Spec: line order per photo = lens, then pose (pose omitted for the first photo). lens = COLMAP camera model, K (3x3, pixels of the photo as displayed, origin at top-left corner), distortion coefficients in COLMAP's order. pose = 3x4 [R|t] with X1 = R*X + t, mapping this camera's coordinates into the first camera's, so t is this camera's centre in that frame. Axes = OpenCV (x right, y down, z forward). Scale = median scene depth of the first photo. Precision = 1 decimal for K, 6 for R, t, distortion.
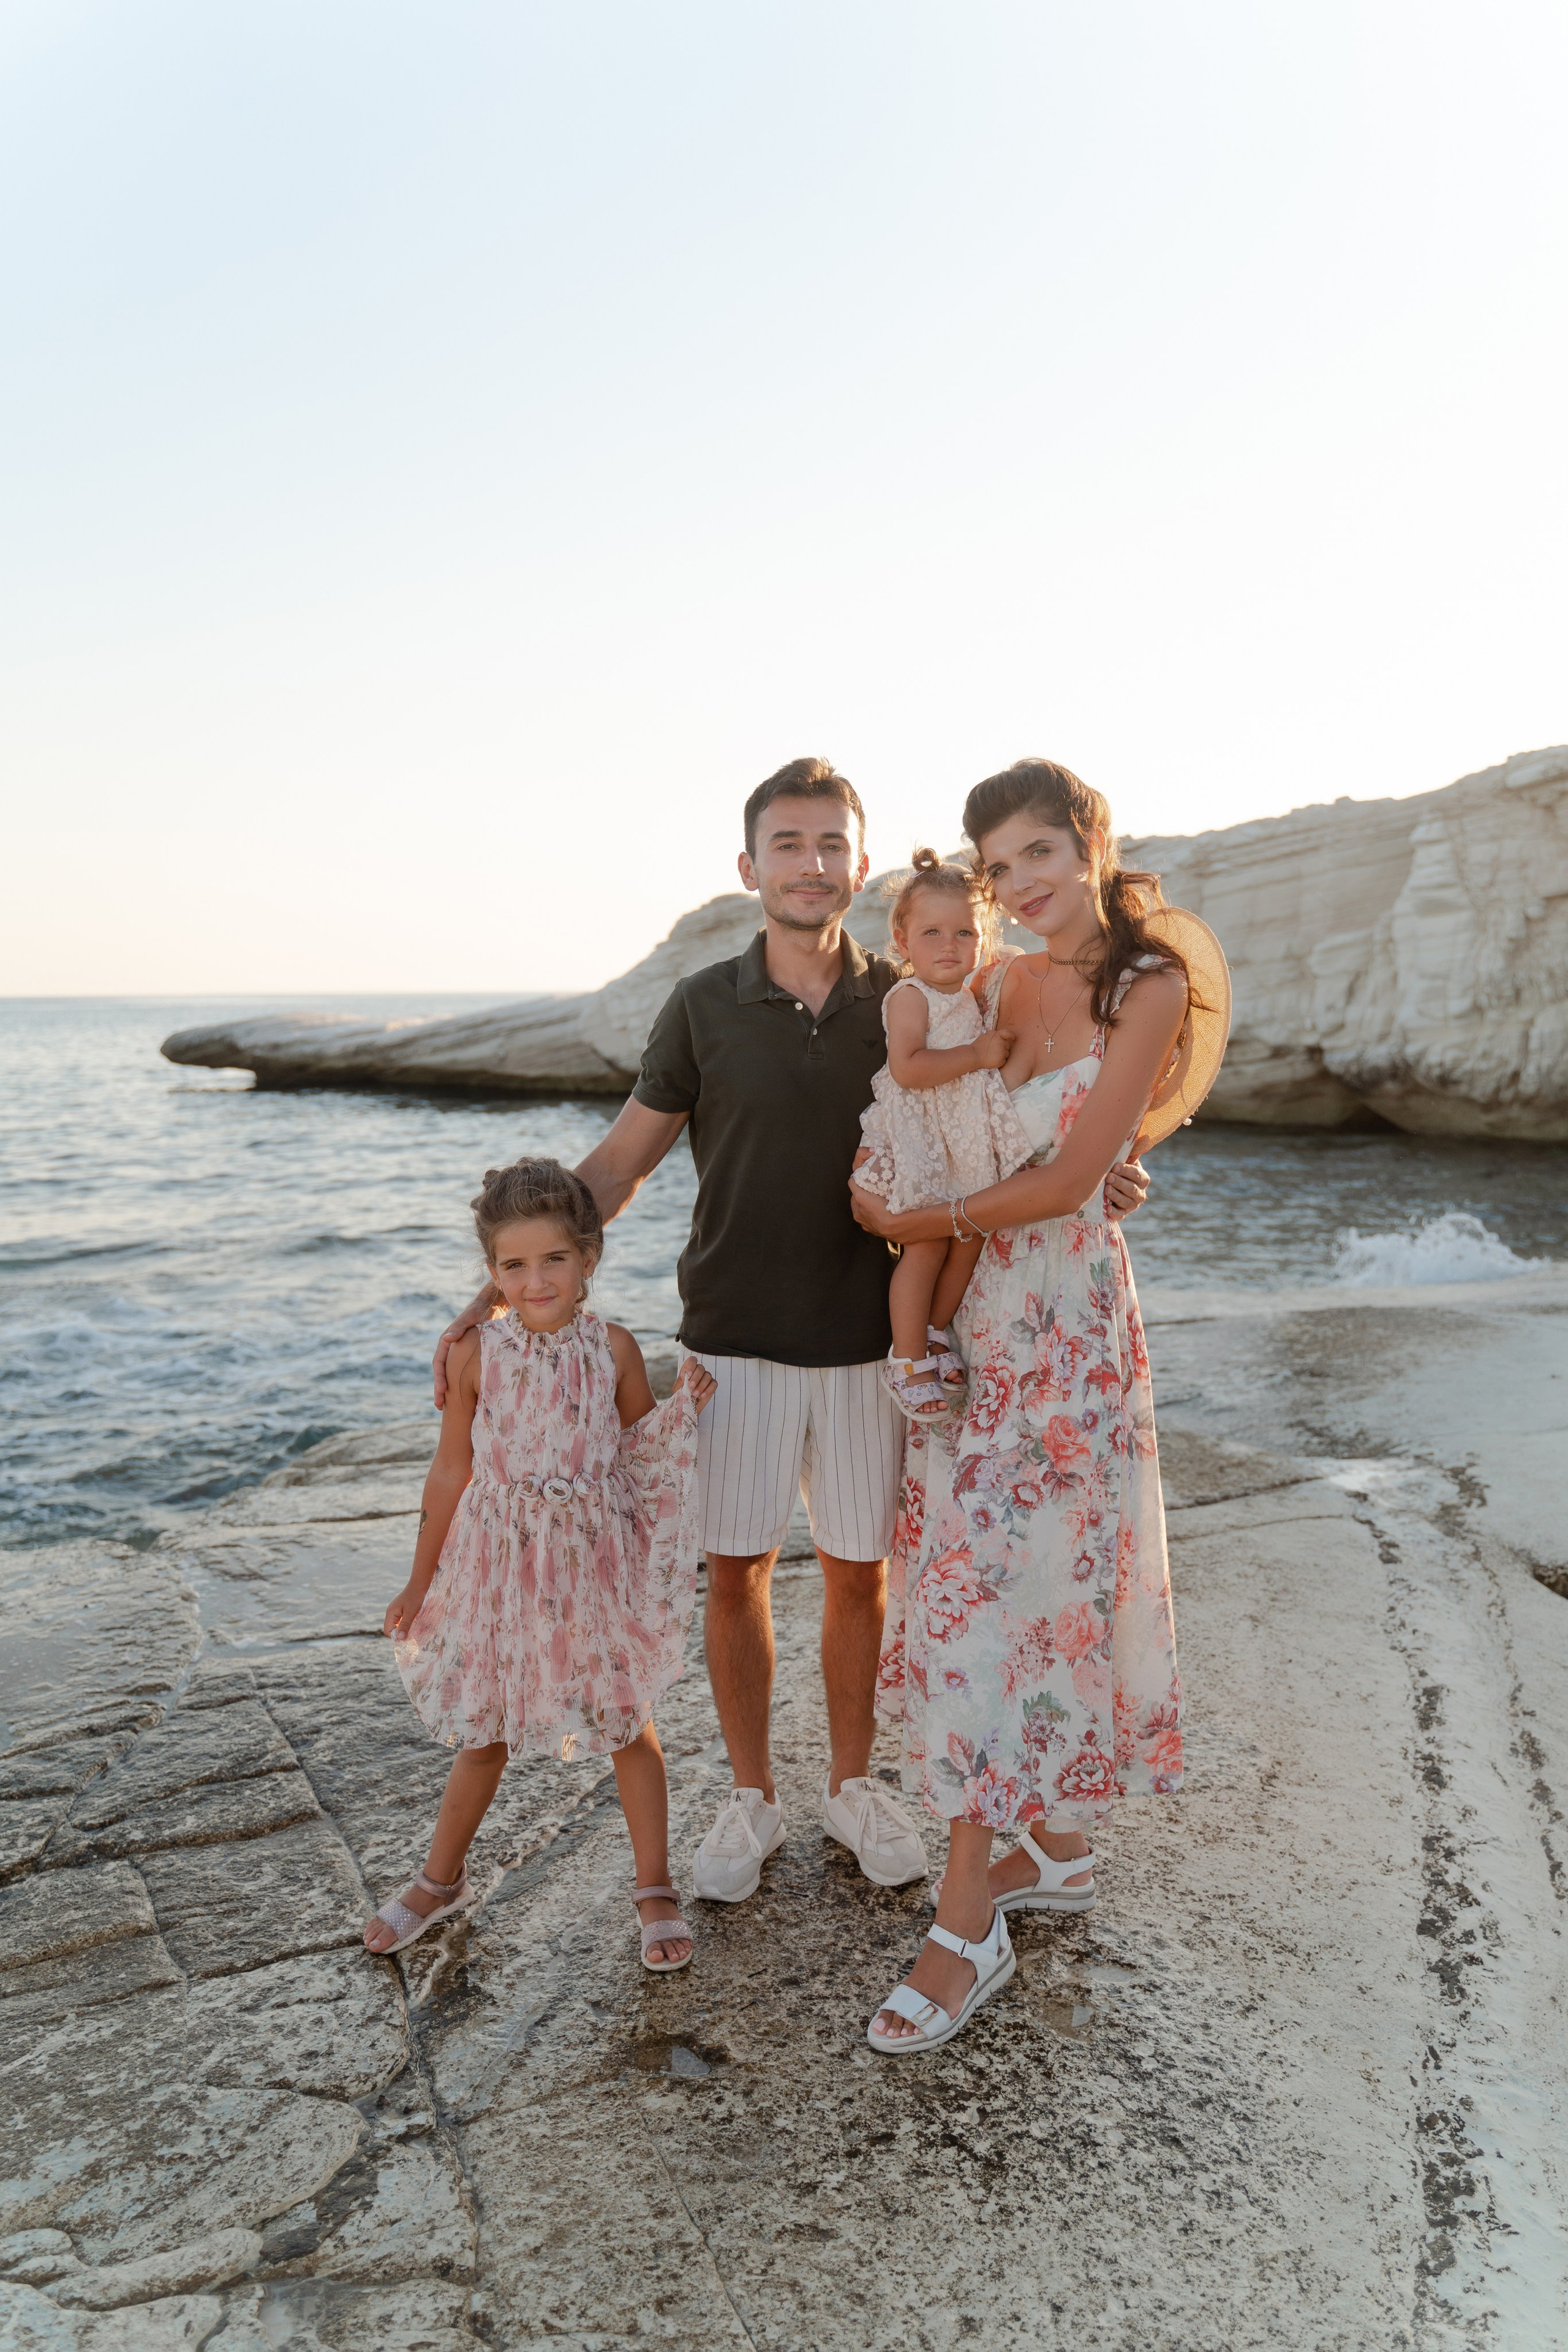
lens RADIAL K [[1944.8, 0, 784.0], [0, 1944.8, 1176.0], [0, 0, 1]] dist [0.003617, 0.000915]
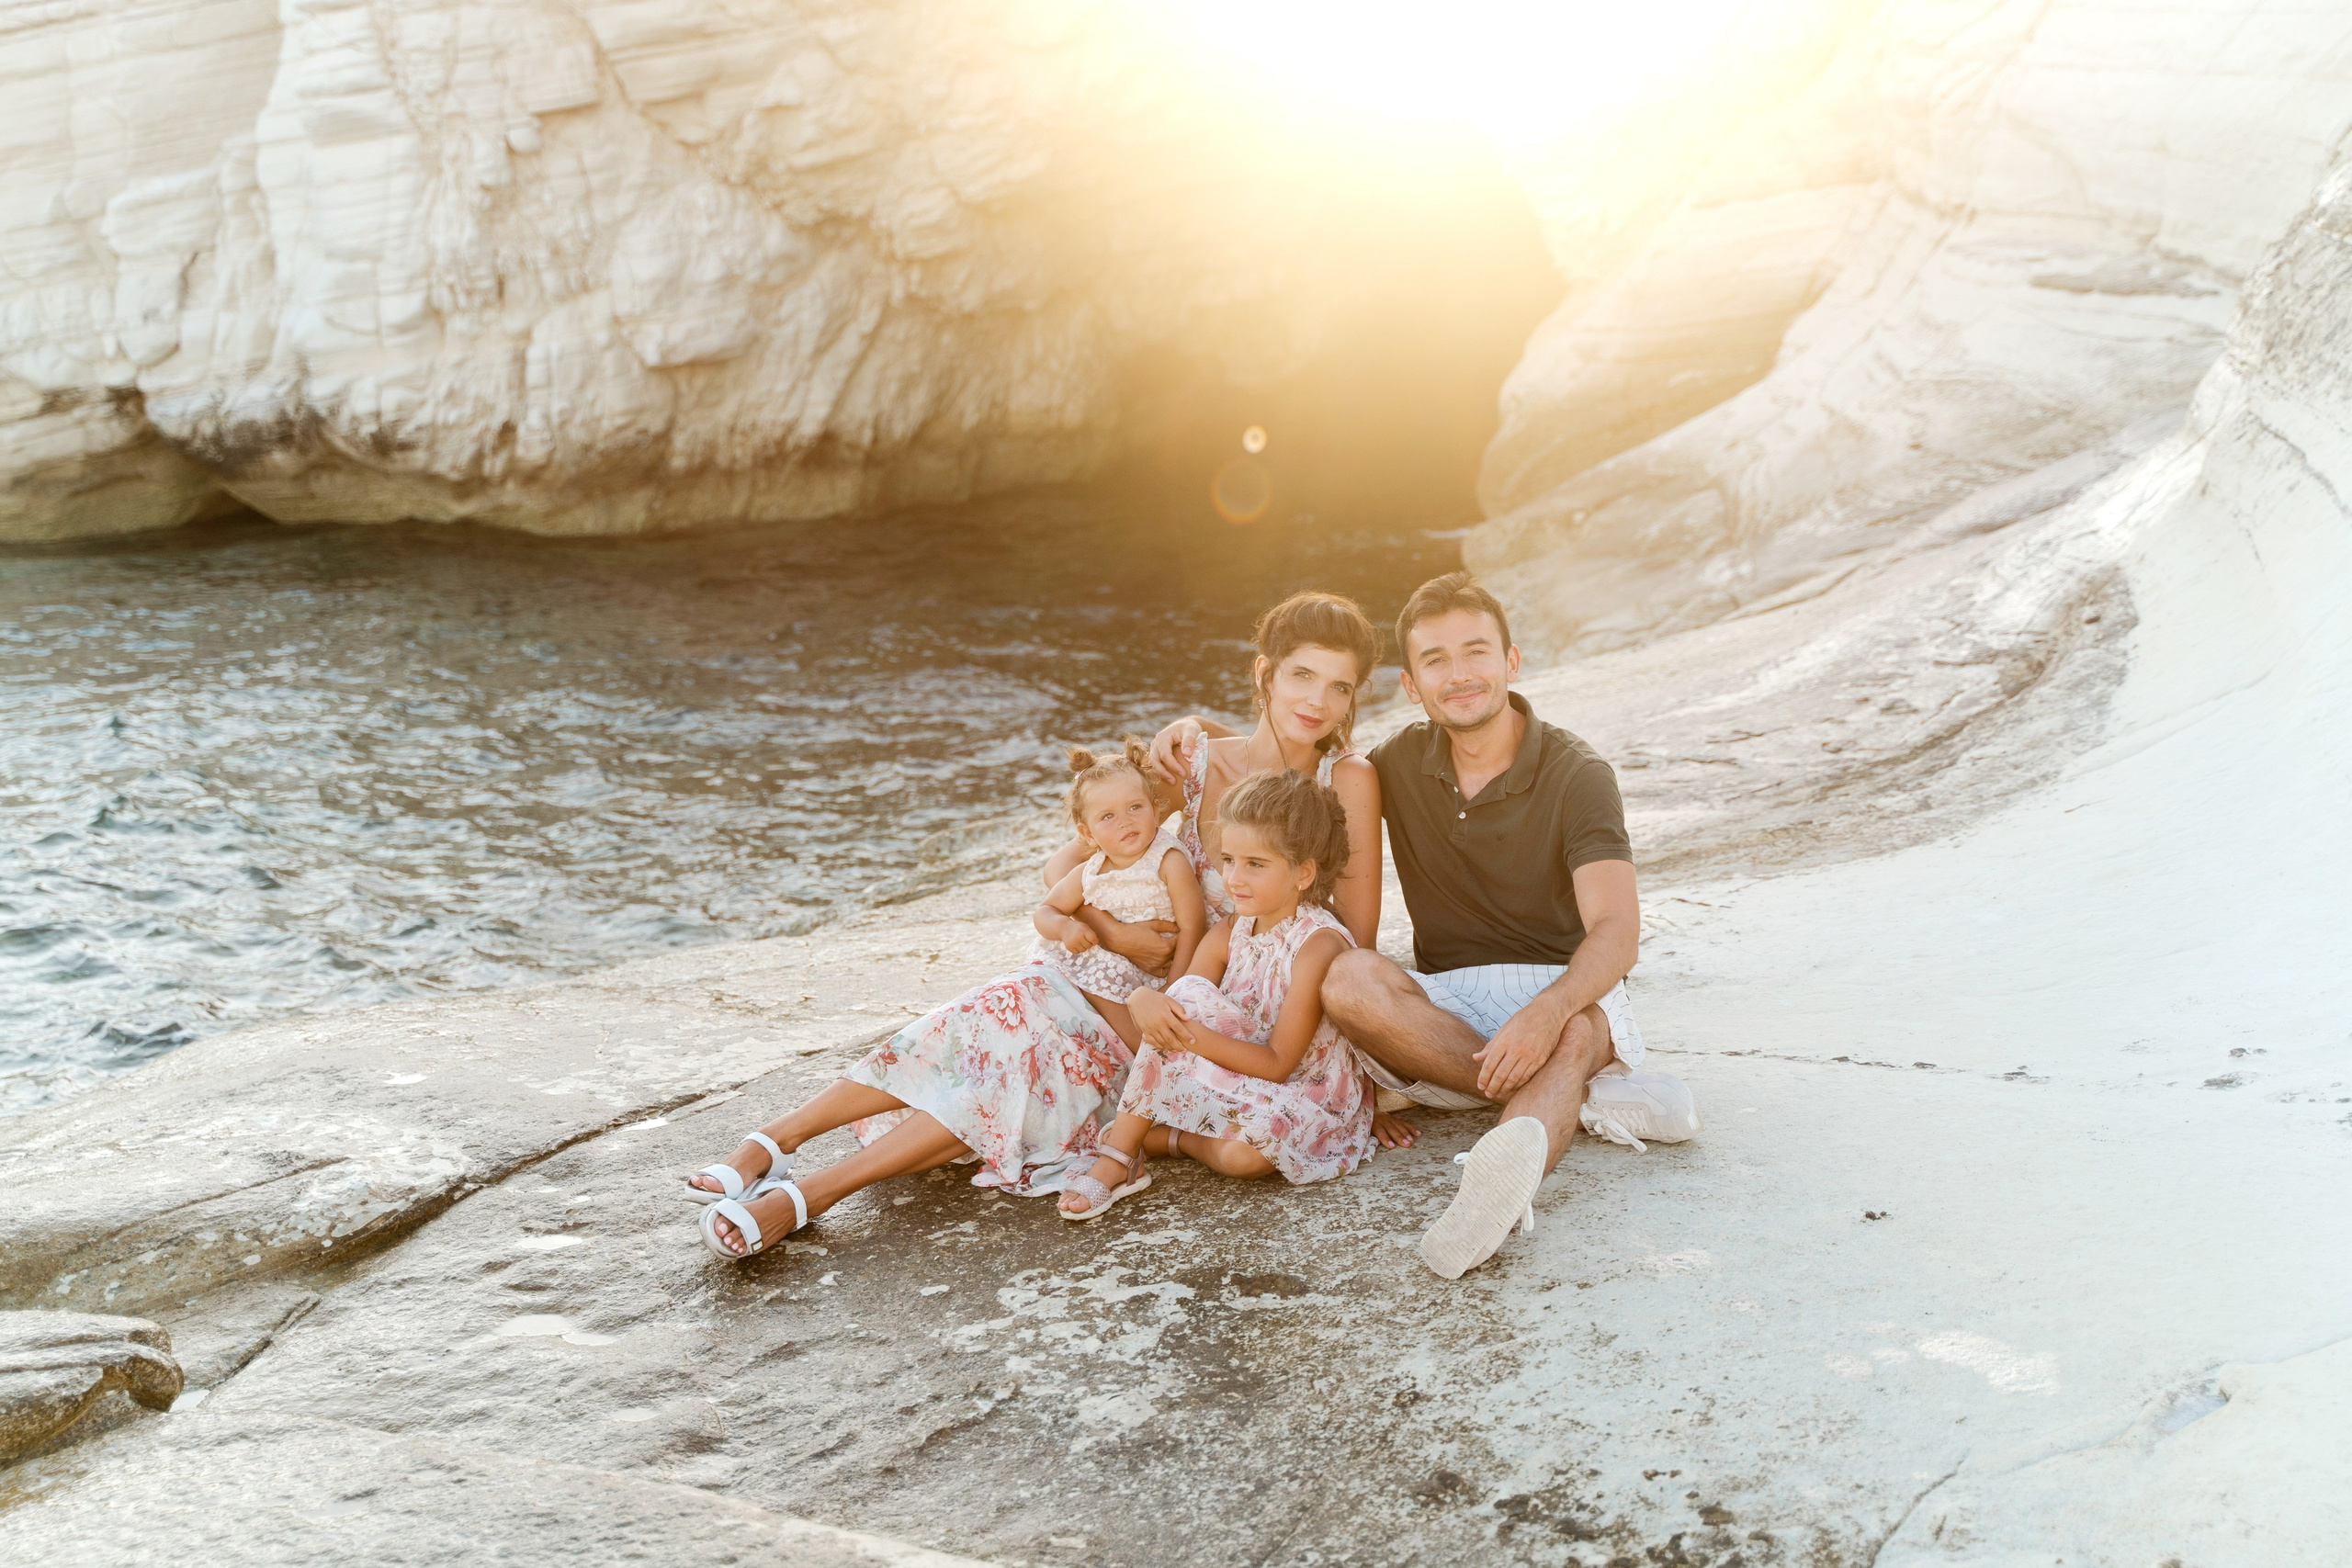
lens RADIAL K [[3154.8, 0, 1176.0], [0, 3154.8, 784.0], [0, 0, 1]] dist [0.008660, -0.050555]
pose [[0.797690, -0.101835, 0.594407, -0.025229], [0.065434, 0.994436, 0.082556, -0.011798], [-0.599507, -0.026959, 0.799916, 0.137706]]
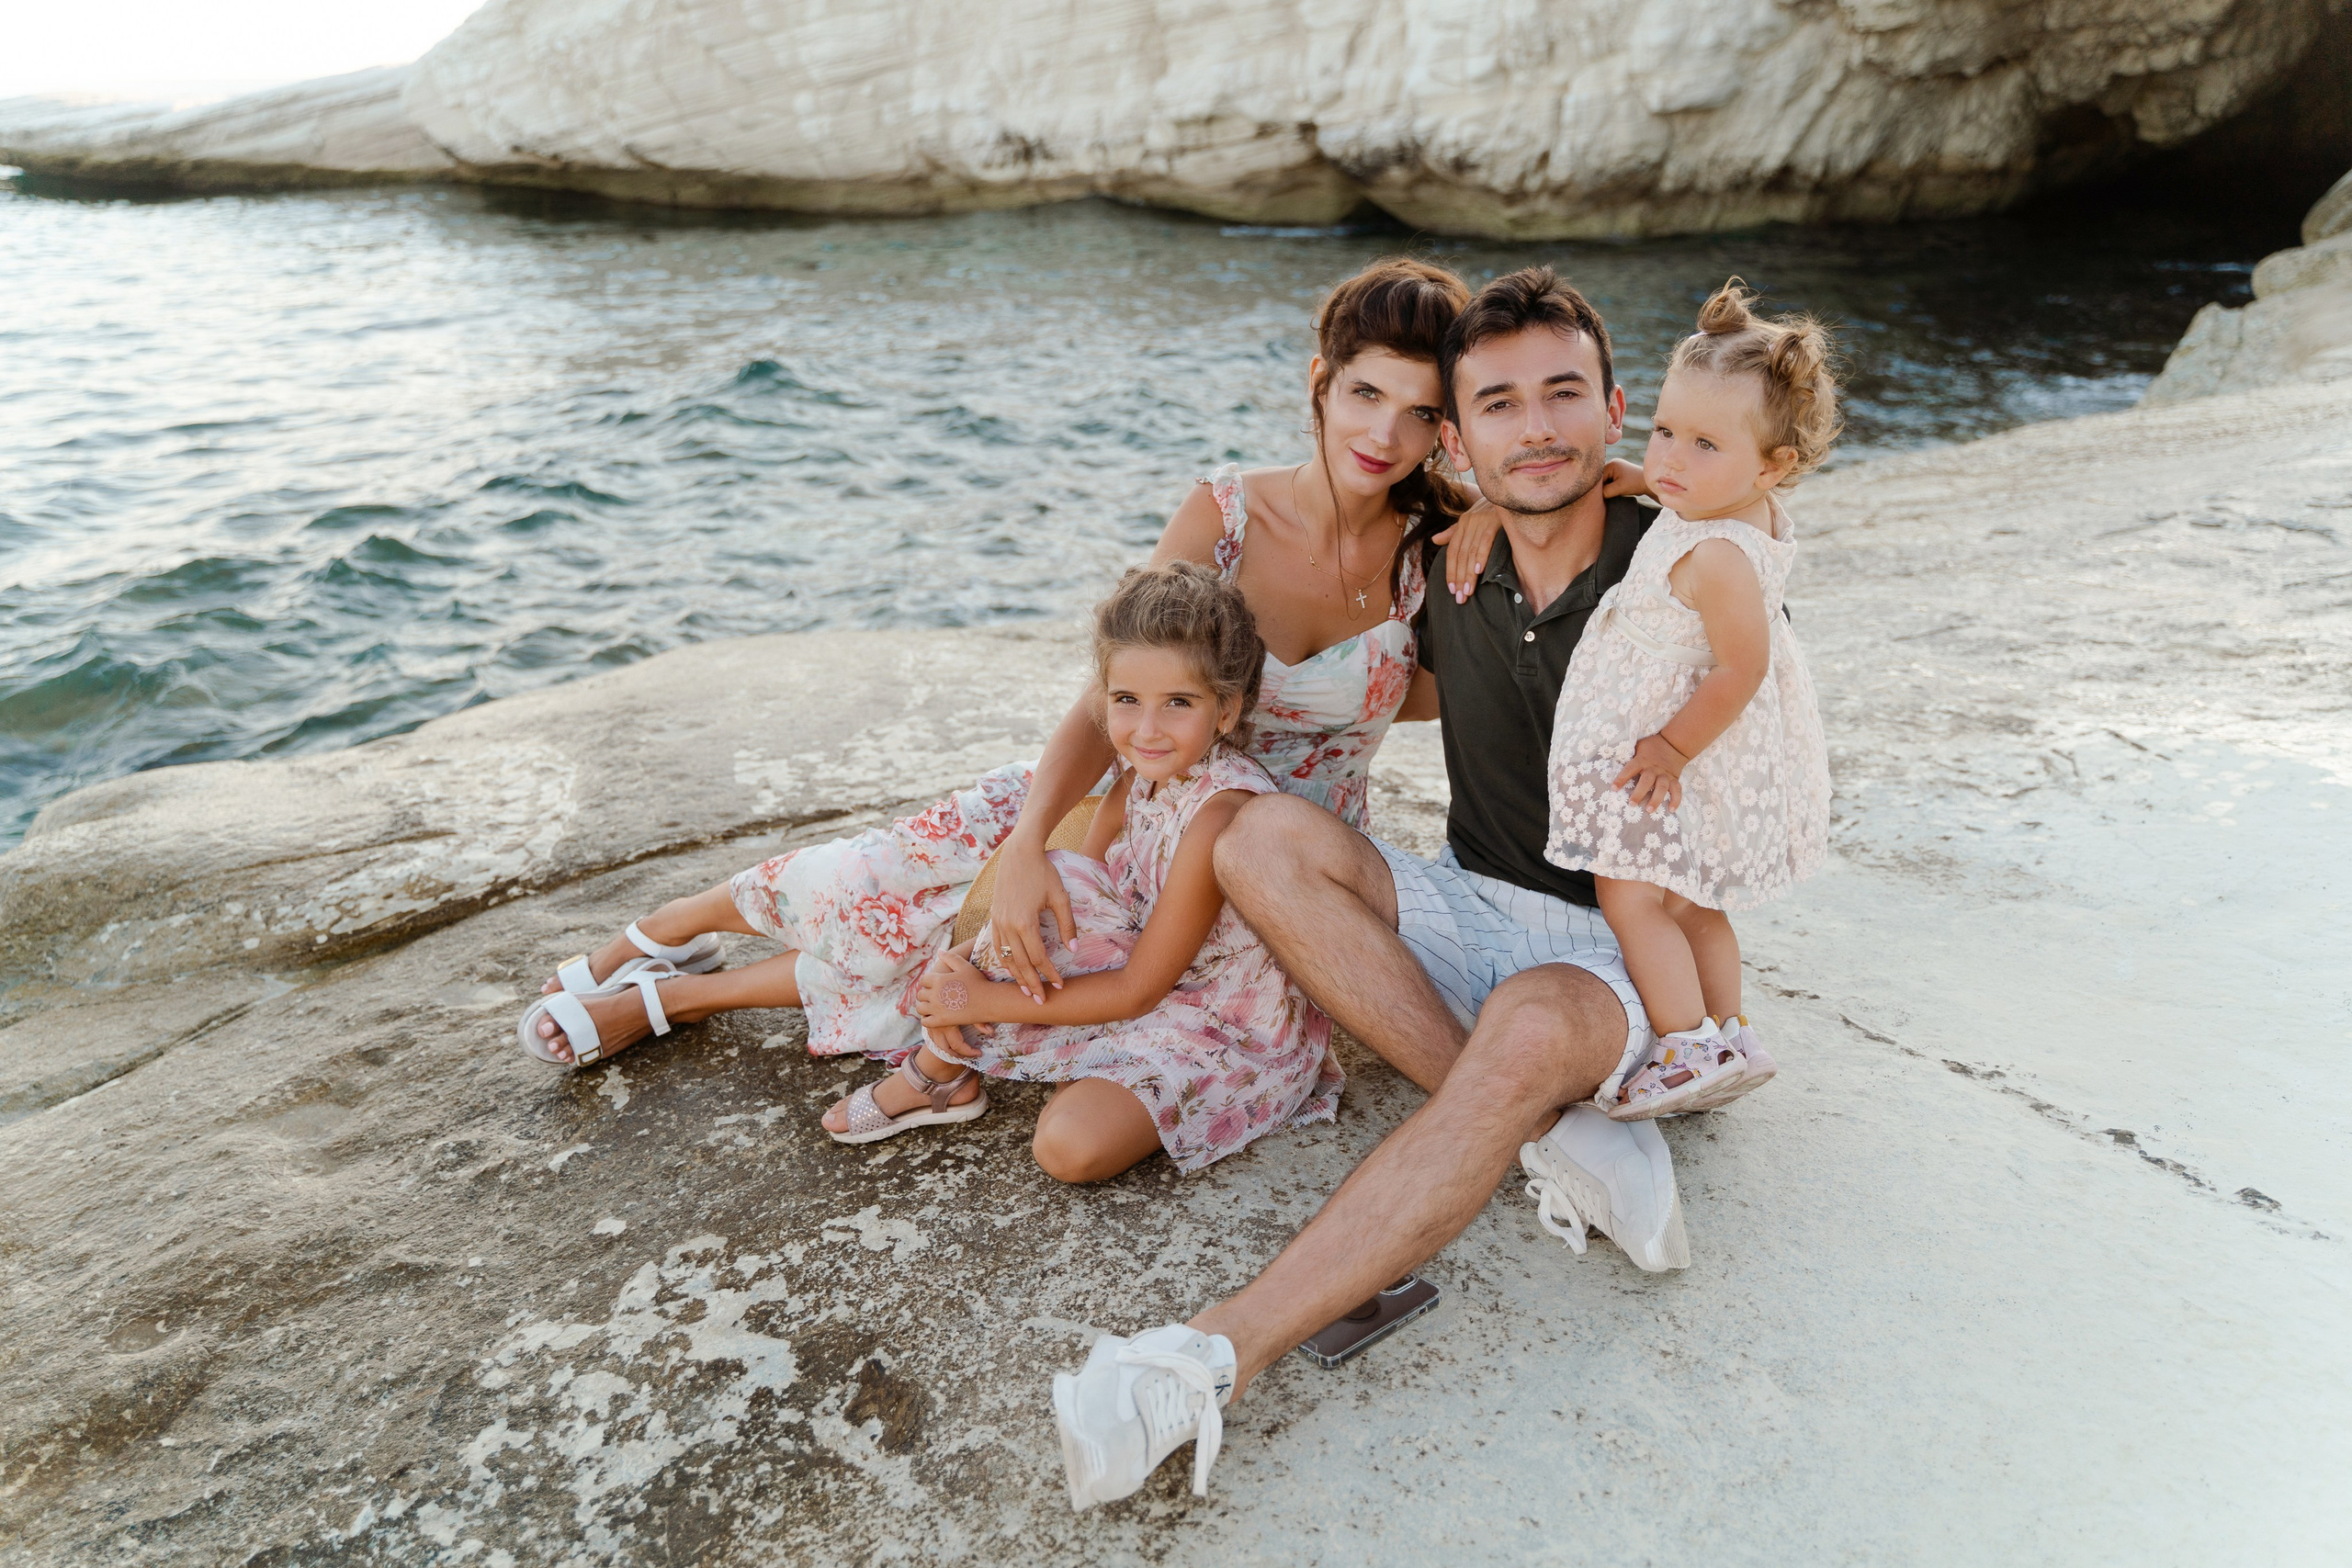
lens RADIAL K [[1886.0, 0, 1166.0], [0, 1886.0, 783.4], [0, 0, 1]] dist [0.007651, -0.012484]
pose [[0.984044, -0.063252, 0.166304, 0.071587], [0.017820, 0.965015, 0.261590, -0.008204], [-0.177032, -0.254452, 0.950744, 0.208098]]
